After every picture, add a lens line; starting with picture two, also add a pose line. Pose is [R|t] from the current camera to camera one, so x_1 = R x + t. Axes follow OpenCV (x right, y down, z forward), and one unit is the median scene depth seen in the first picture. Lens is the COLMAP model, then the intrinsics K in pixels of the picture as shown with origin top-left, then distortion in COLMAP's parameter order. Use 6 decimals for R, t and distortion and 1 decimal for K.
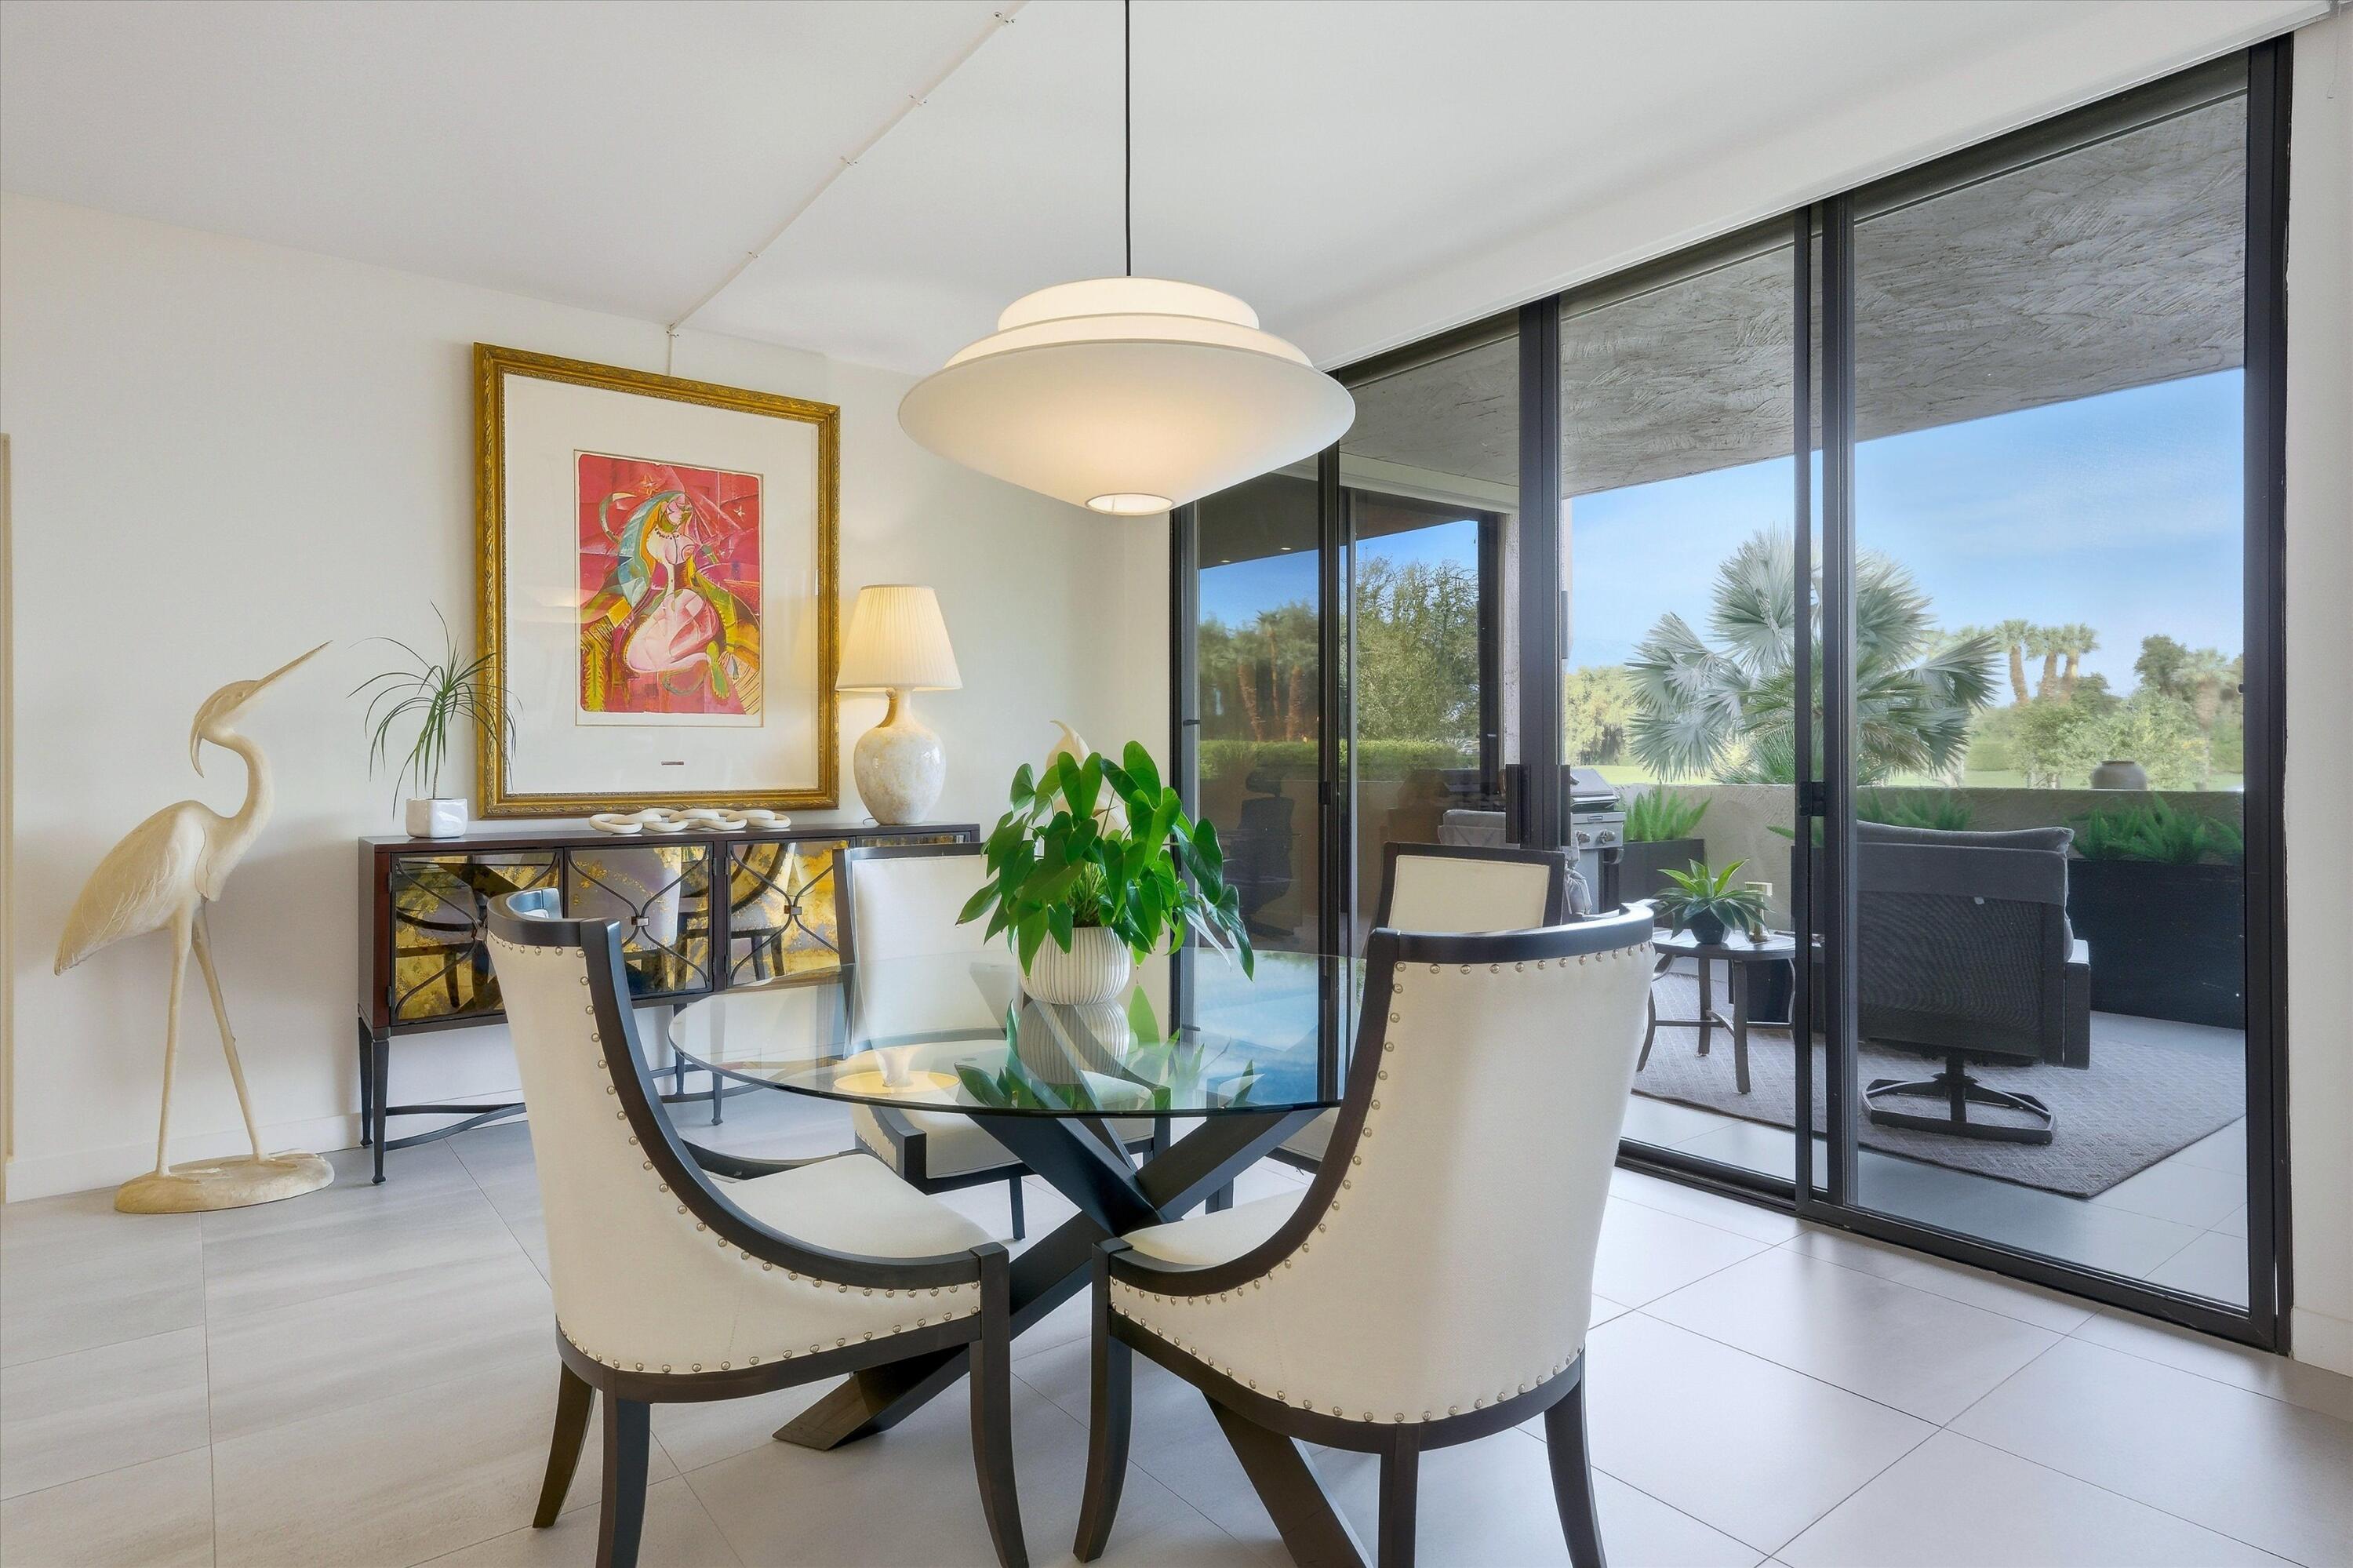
lens RADIAL K [[1282.6, 0, 1172.8], [0, 1282.6, 767.6], [0, 0, 1]] dist [0.002070, 0.000078]
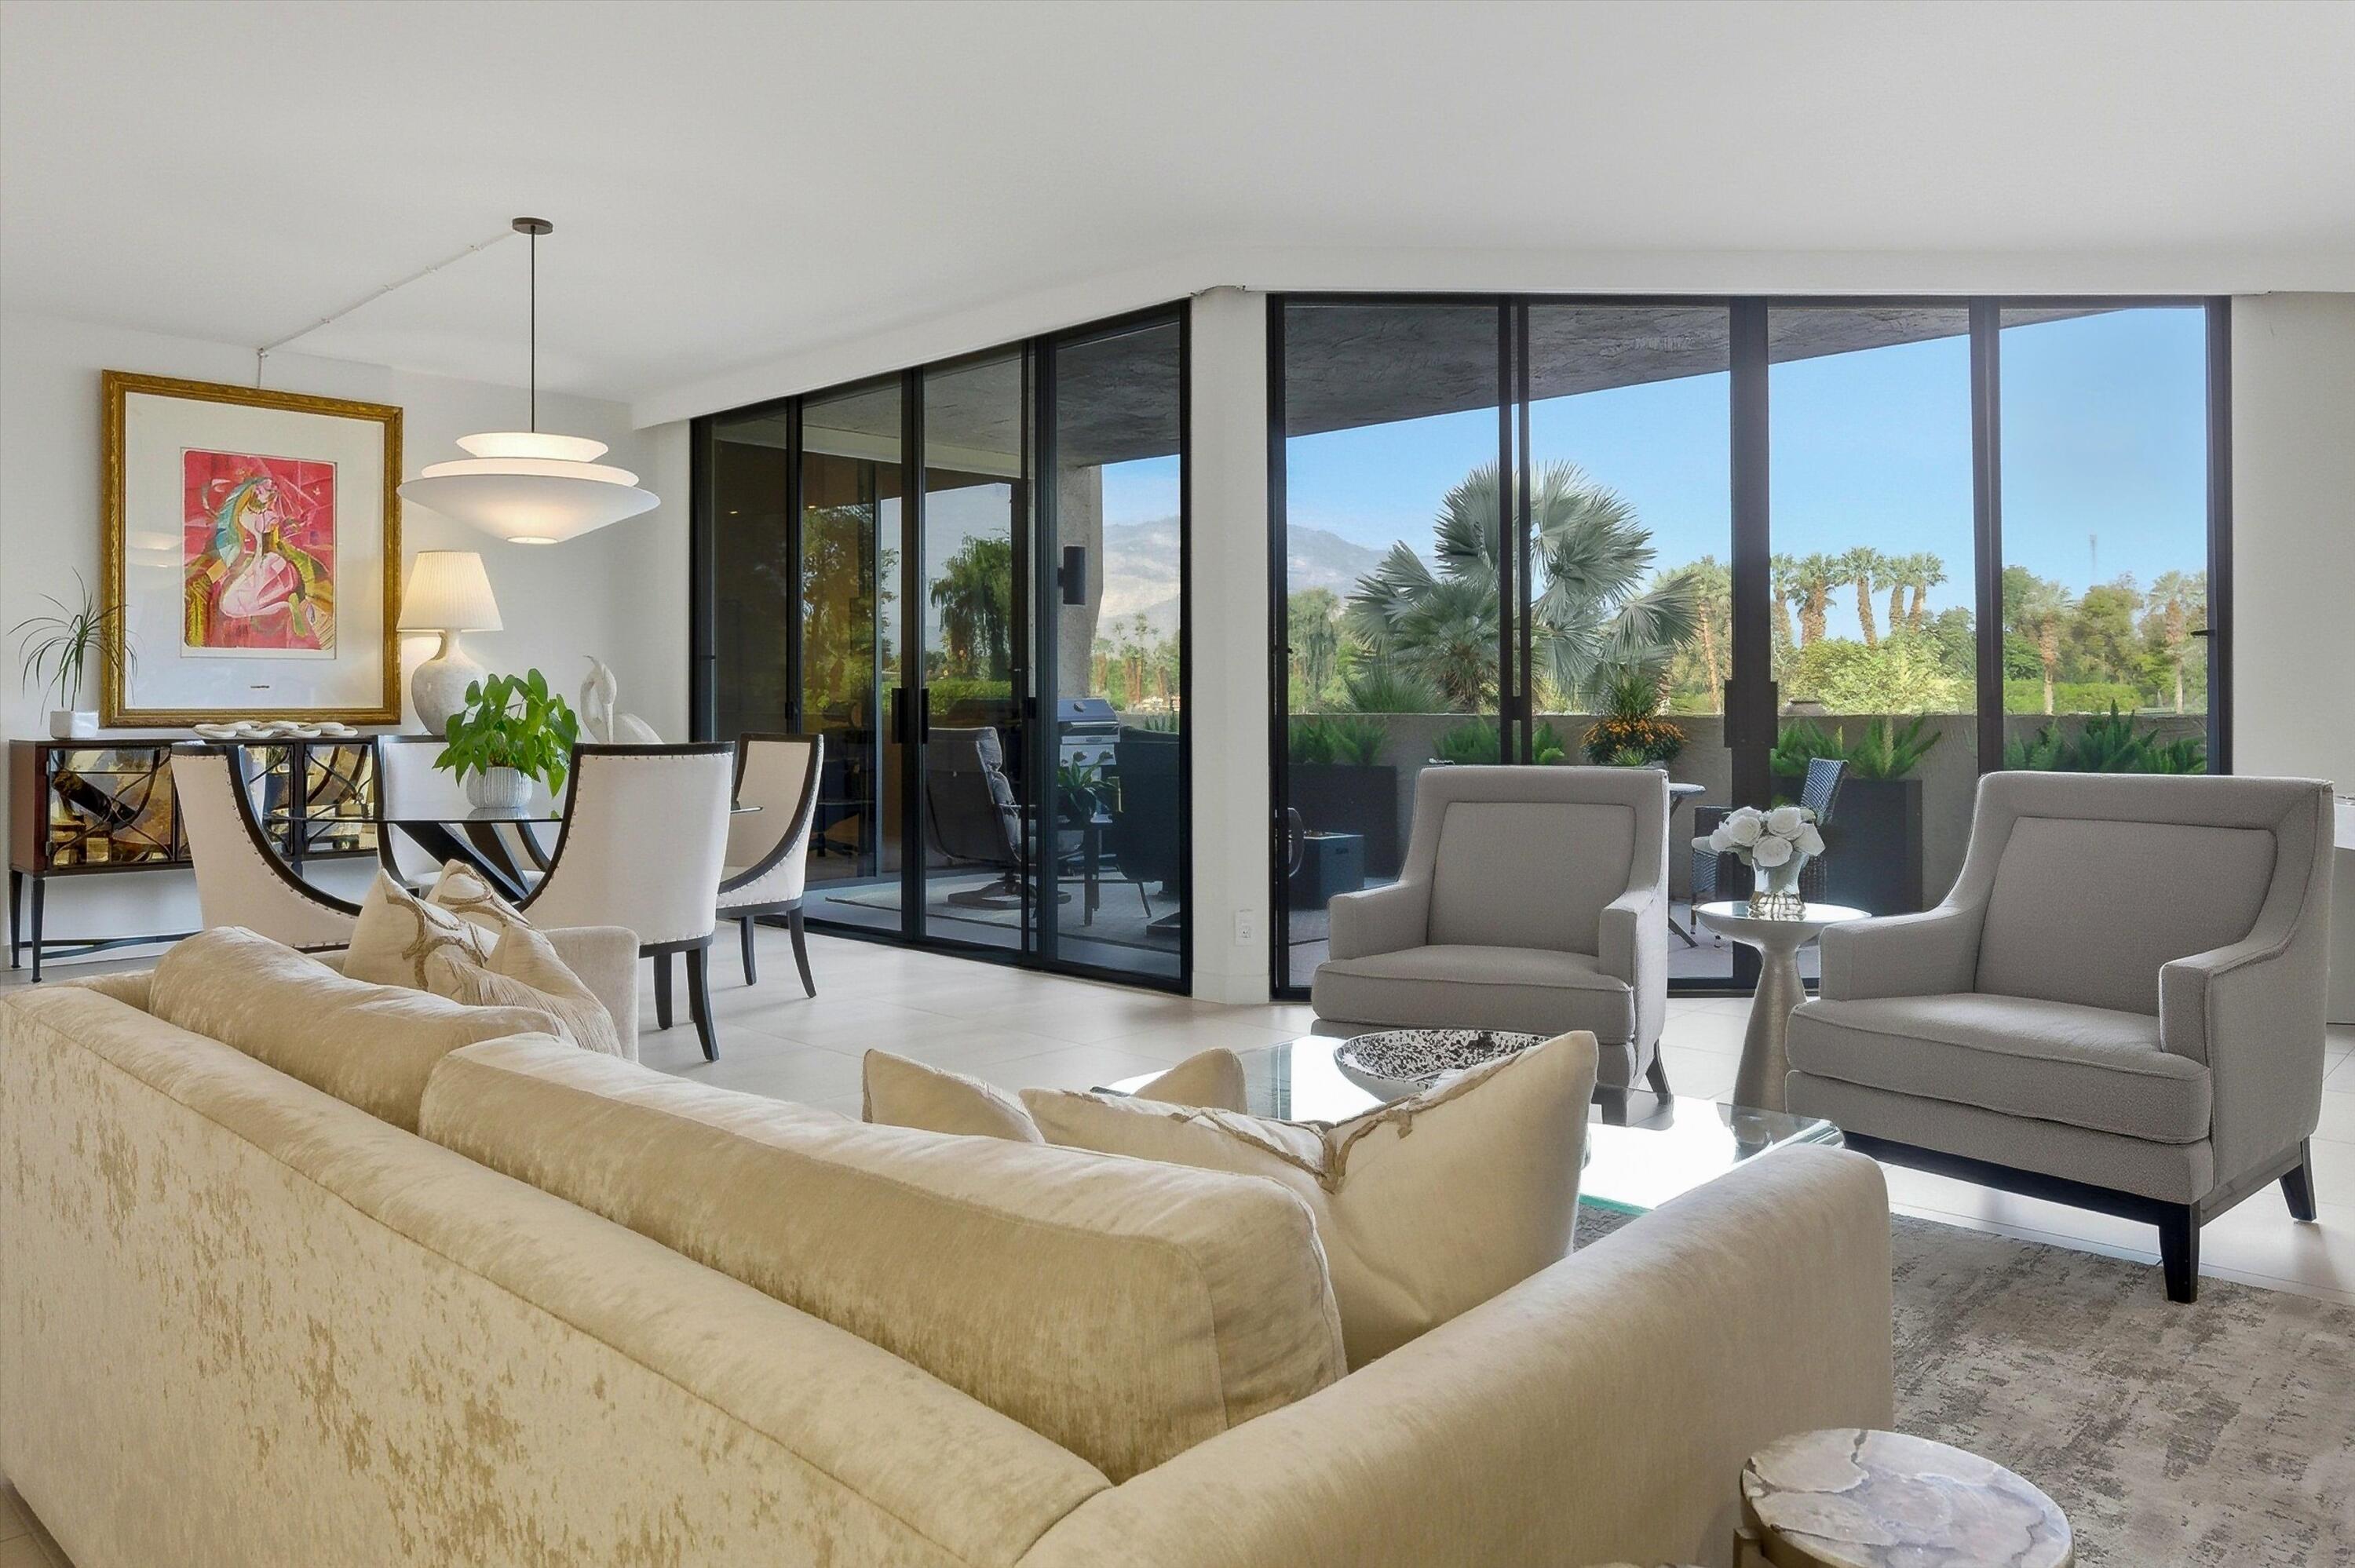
lens RADIAL K [[1584.0, 0, 1180.2], [0, 1584.0, 693.8], [0, 0, 1]] dist [-0.001207, -0.002831]
pose [[0.987154, 0.002248, 0.159757, 0.271518], [-0.000421, 0.999934, -0.011466, 0.021665], [-0.159772, 0.011251, 0.987090, -0.724372]]
